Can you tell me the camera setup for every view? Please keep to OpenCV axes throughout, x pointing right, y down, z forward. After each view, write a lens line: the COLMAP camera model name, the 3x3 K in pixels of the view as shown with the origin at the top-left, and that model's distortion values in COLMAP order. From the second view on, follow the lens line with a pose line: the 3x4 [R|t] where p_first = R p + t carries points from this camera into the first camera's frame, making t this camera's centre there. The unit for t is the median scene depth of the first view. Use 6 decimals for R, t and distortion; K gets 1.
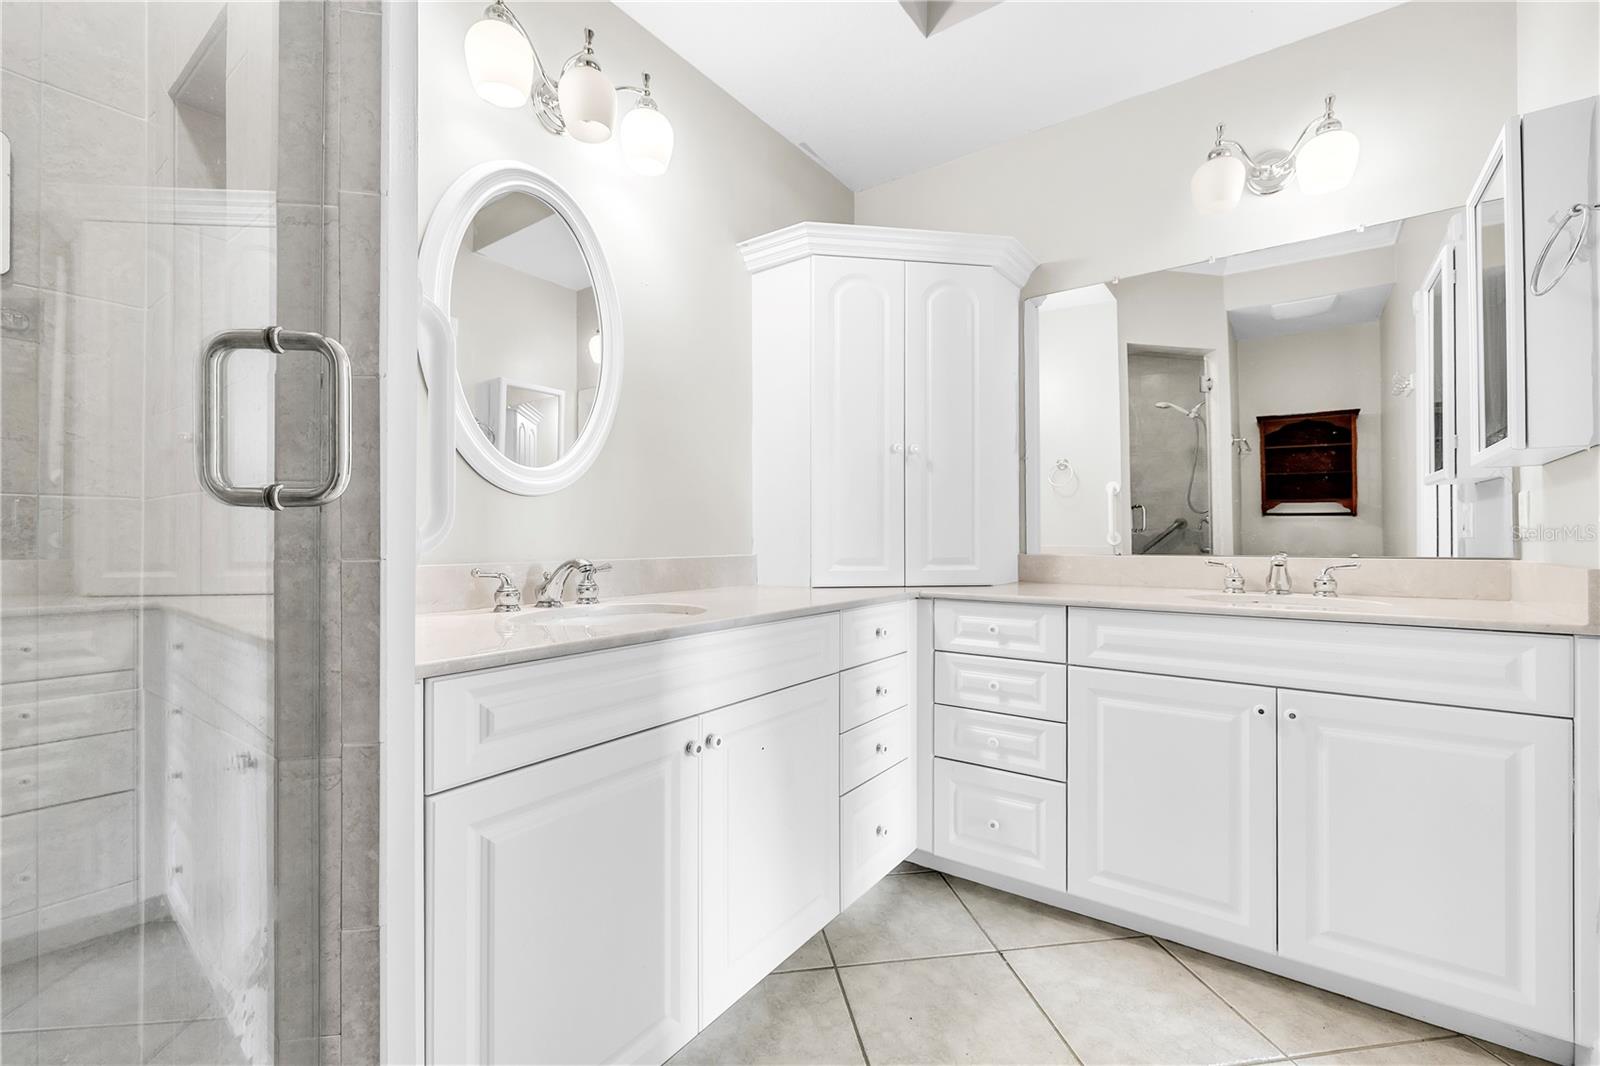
lens RADIAL K [[680.4, 0, 797.6], [0, 680.4, 531.4], [0, 0, 1]] dist [0.001996, 0.000065]
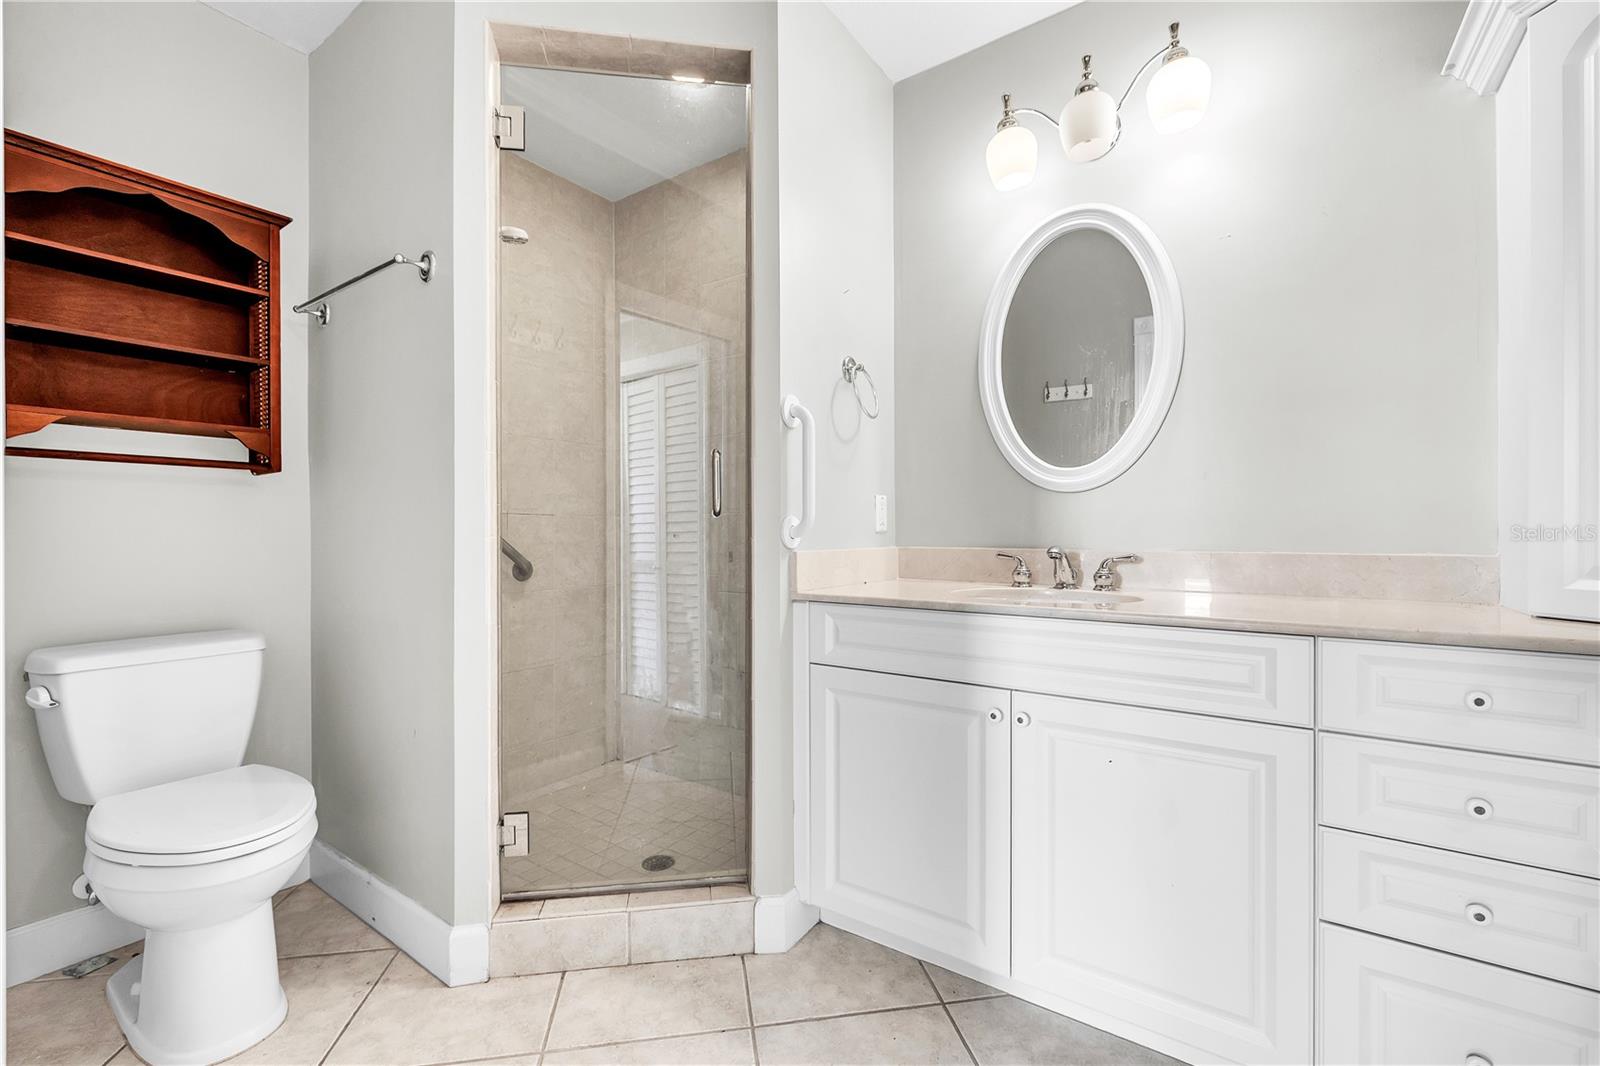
lens RADIAL K [[677.2, 0, 797.8], [0, 677.2, 532.8], [0, 0, 1]] dist [-0.001434, 0.000206]
pose [[0.012878, 0.000654, -0.999917, 0.742526], [0.009537, 0.999954, 0.000777, 0.010733], [0.999872, -0.009546, 0.012871, 0.513340]]
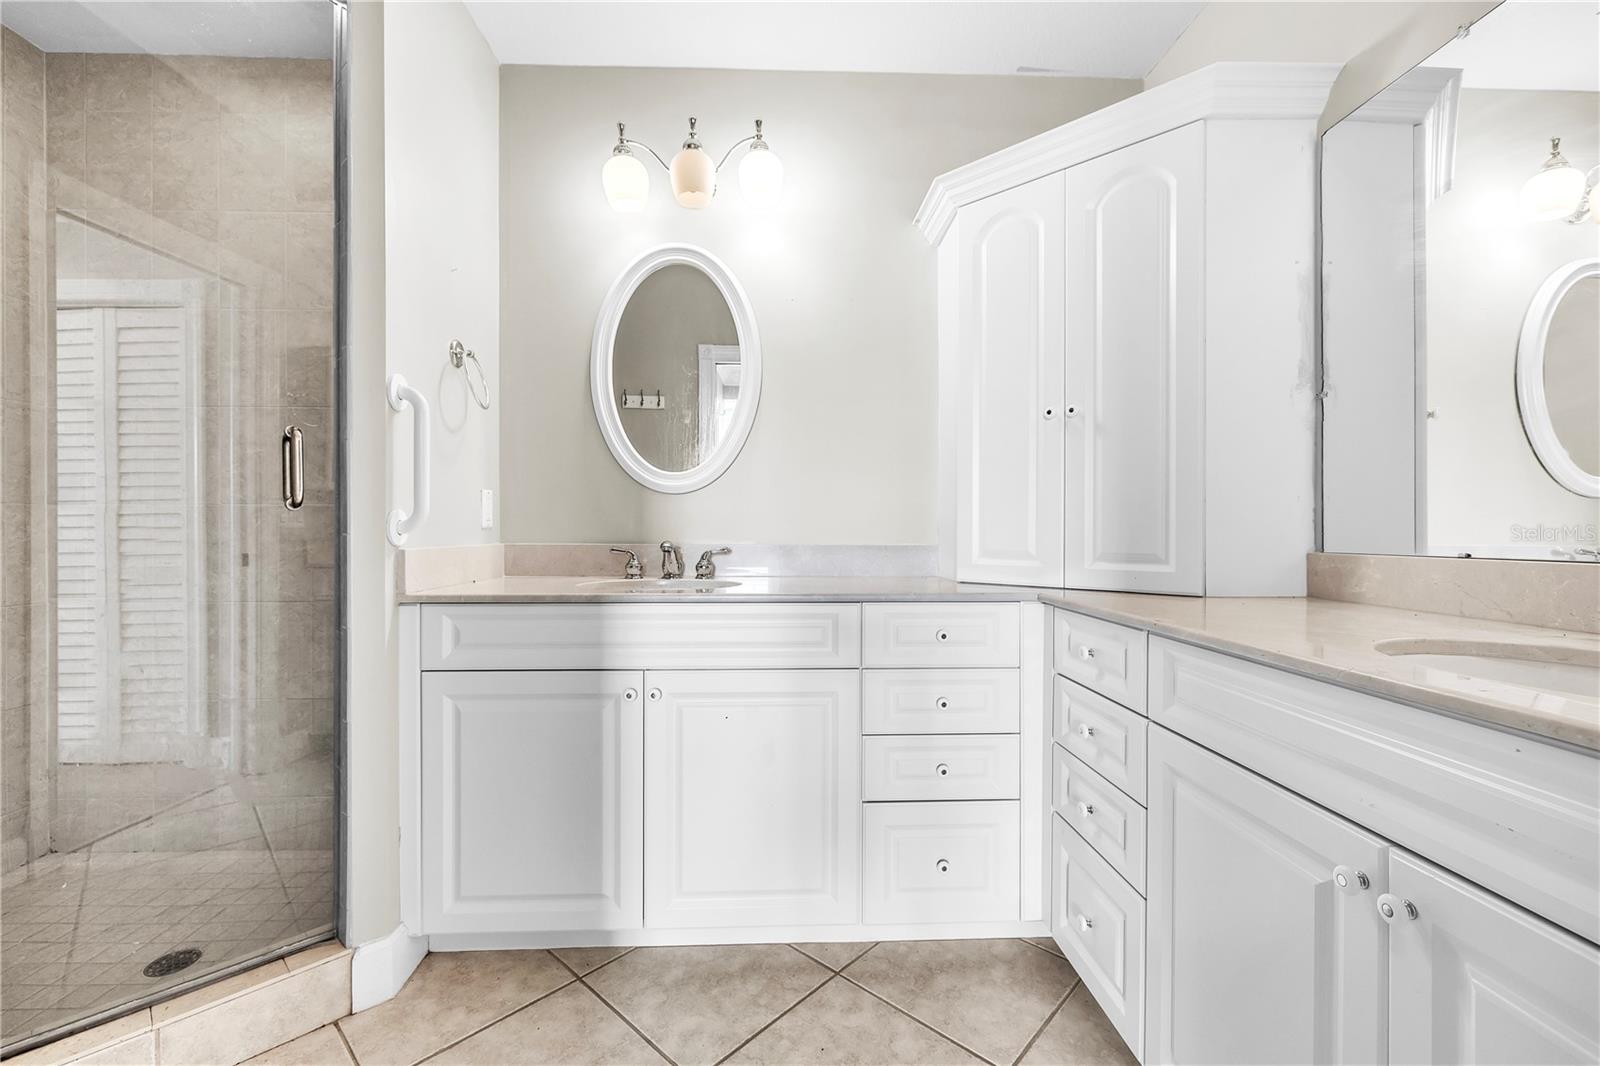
lens RADIAL K [[672.2, 0, 794.9], [0, 672.2, 531.3], [0, 0, 1]] dist [-0.000787, -0.000030]
pose [[0.614148, 0.002052, -0.789188, 0.766581], [0.004997, 0.999966, 0.006489, 0.012361], [0.789175, -0.007929, 0.614117, 0.379467]]
